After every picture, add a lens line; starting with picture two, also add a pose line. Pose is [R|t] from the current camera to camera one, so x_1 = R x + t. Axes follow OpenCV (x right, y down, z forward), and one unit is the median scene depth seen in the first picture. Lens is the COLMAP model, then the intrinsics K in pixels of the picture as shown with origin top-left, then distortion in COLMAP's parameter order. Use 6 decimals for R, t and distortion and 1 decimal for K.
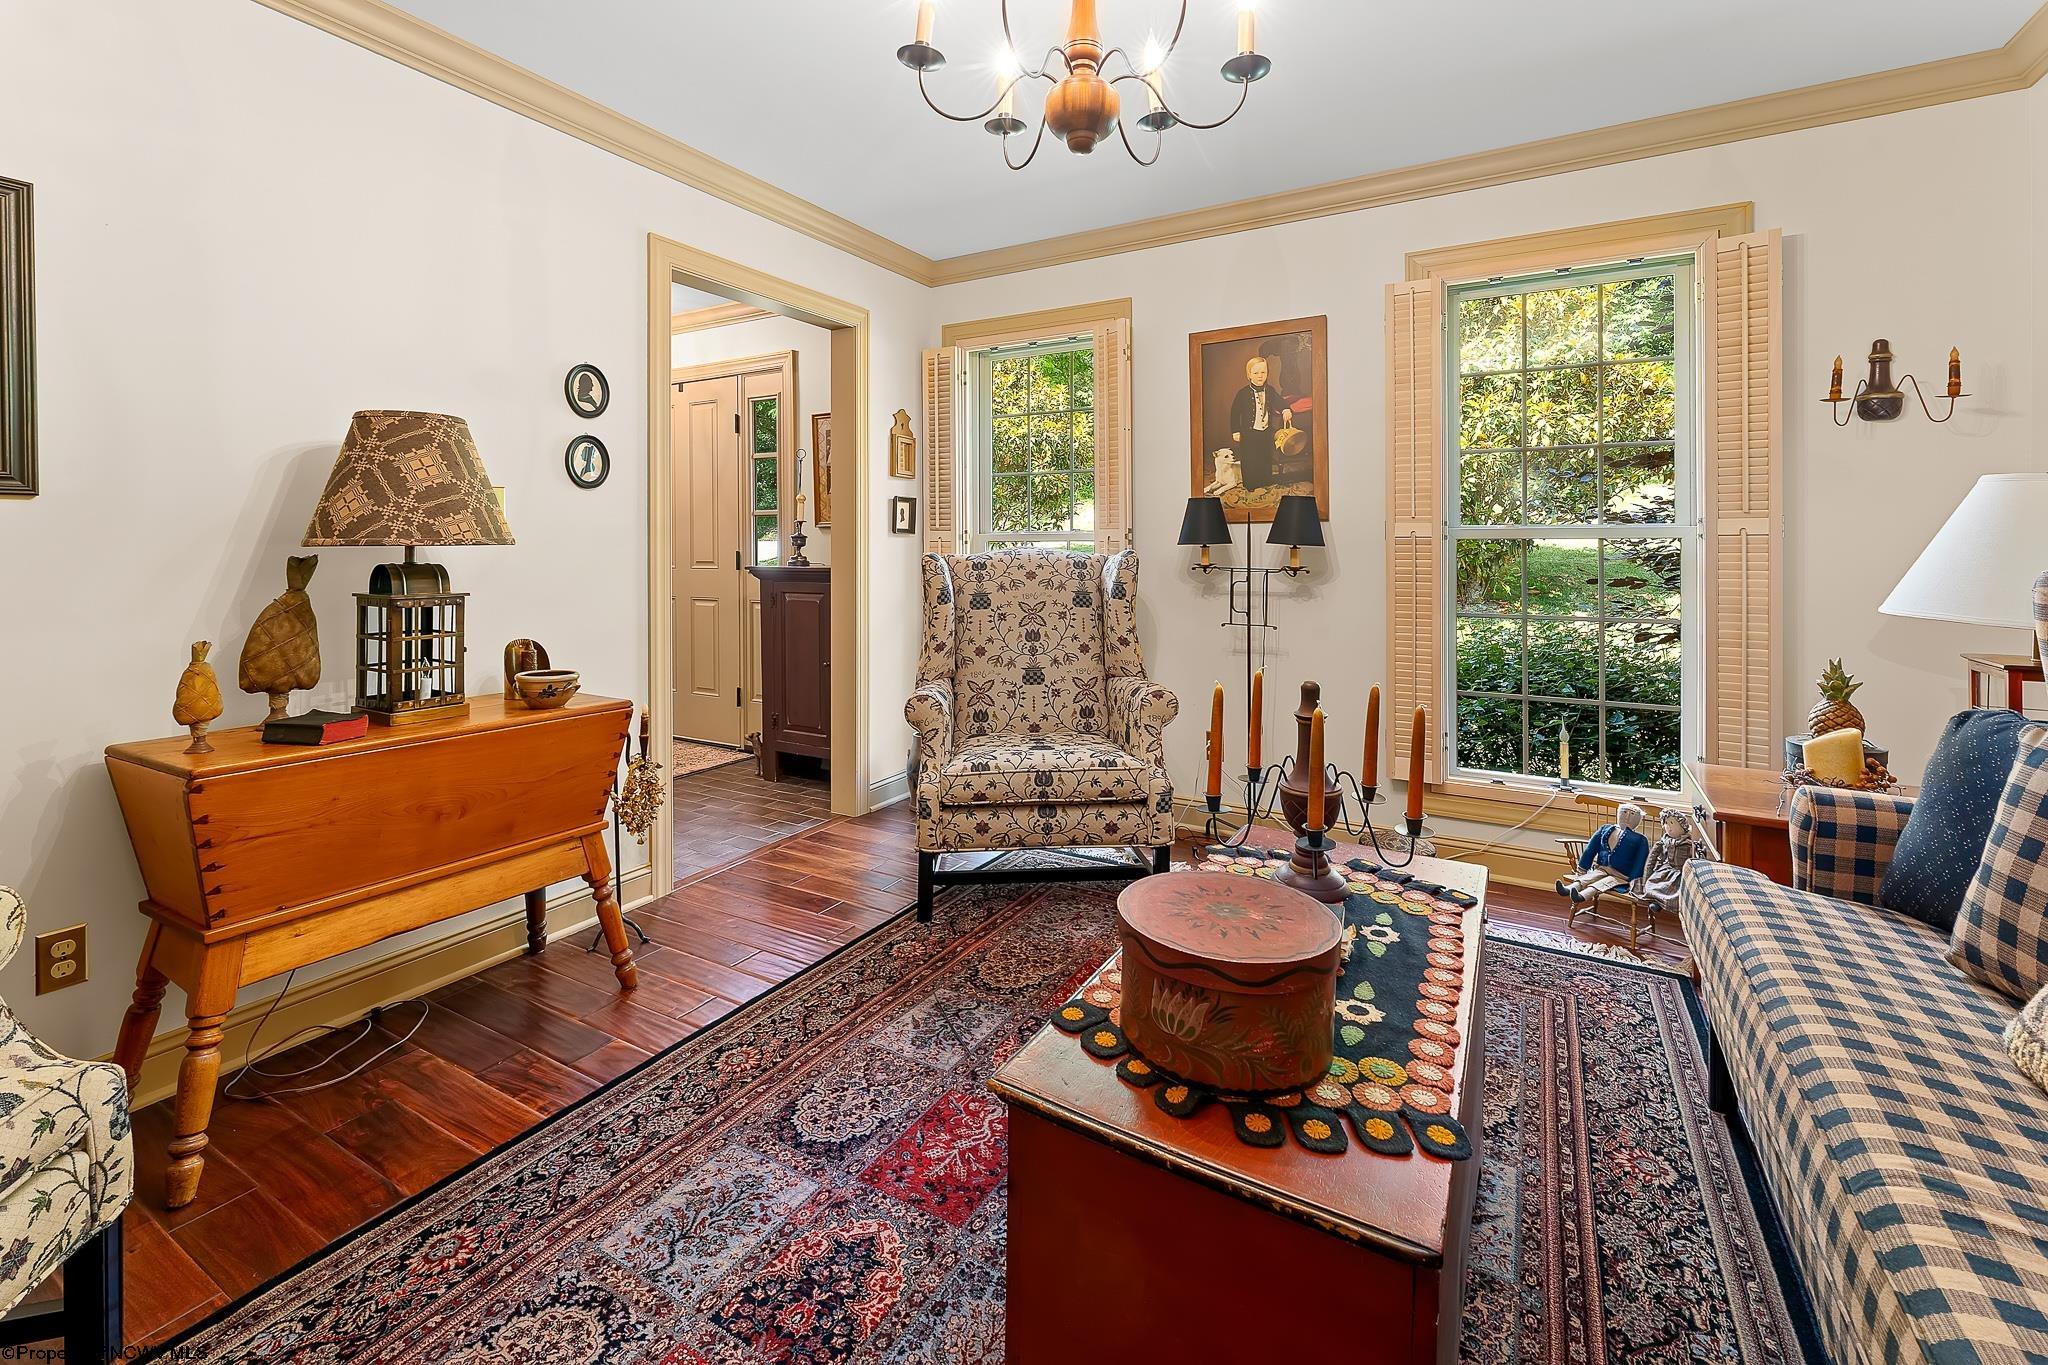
lens RADIAL K [[864.4, 0, 1024.0], [0, 864.4, 682.5], [0, 0, 1]] dist [-0.000213, -0.000045]
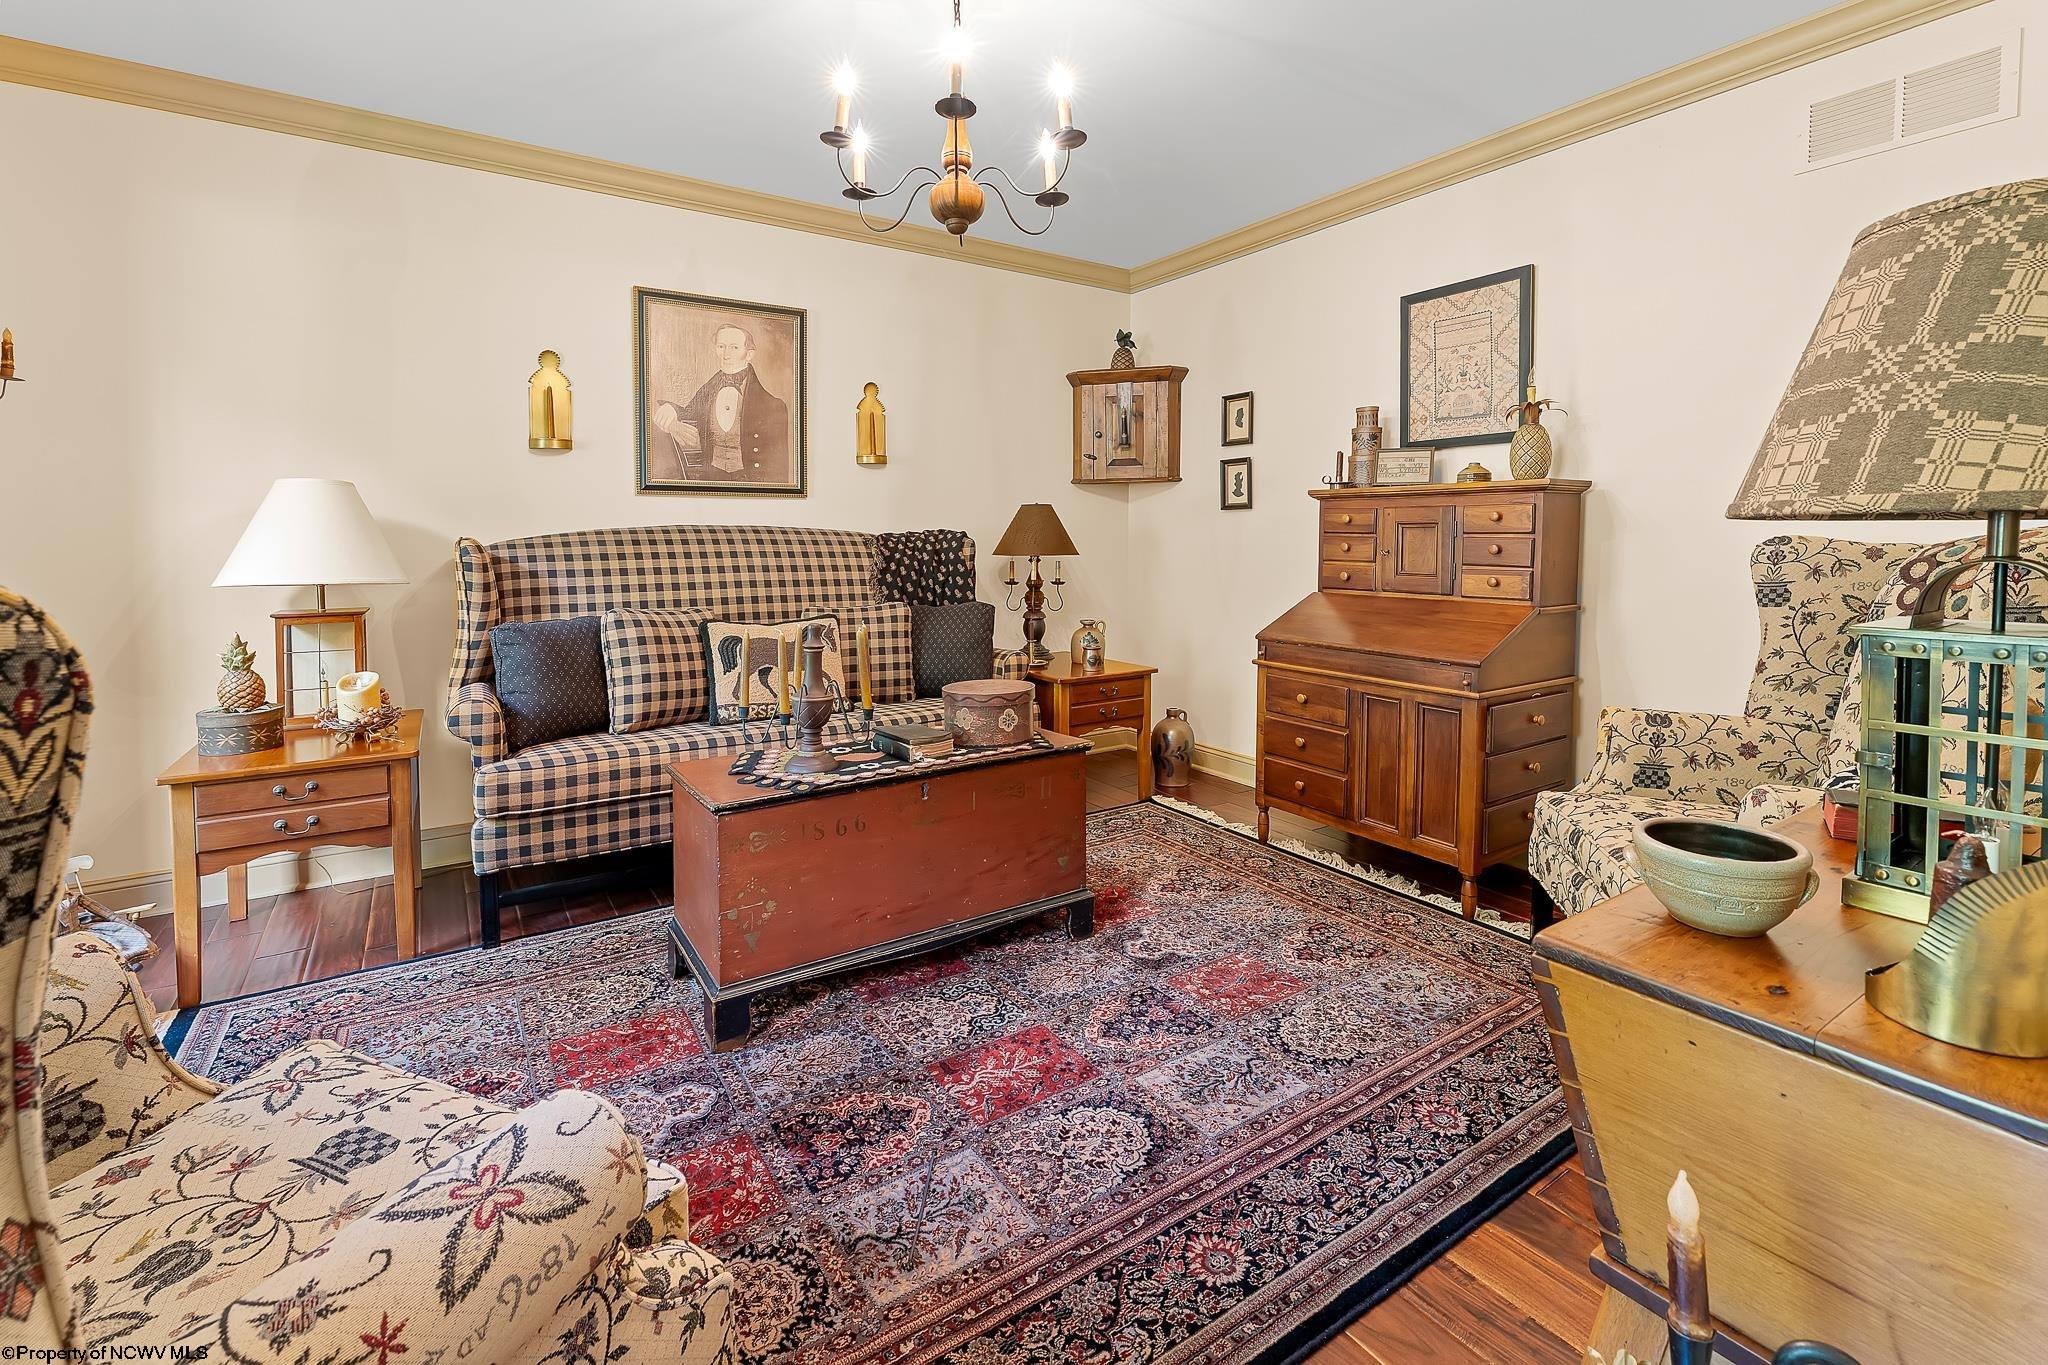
lens RADIAL K [[888.3, 0, 1024.0], [0, 888.3, 682.5], [0, 0, 1]] dist [0.000187, 0.000022]
pose [[-0.896675, -0.075071, 0.436277, -0.546813], [0.068700, 0.949980, 0.304662, -0.278221], [-0.437326, 0.303155, -0.846666, 1.790965]]
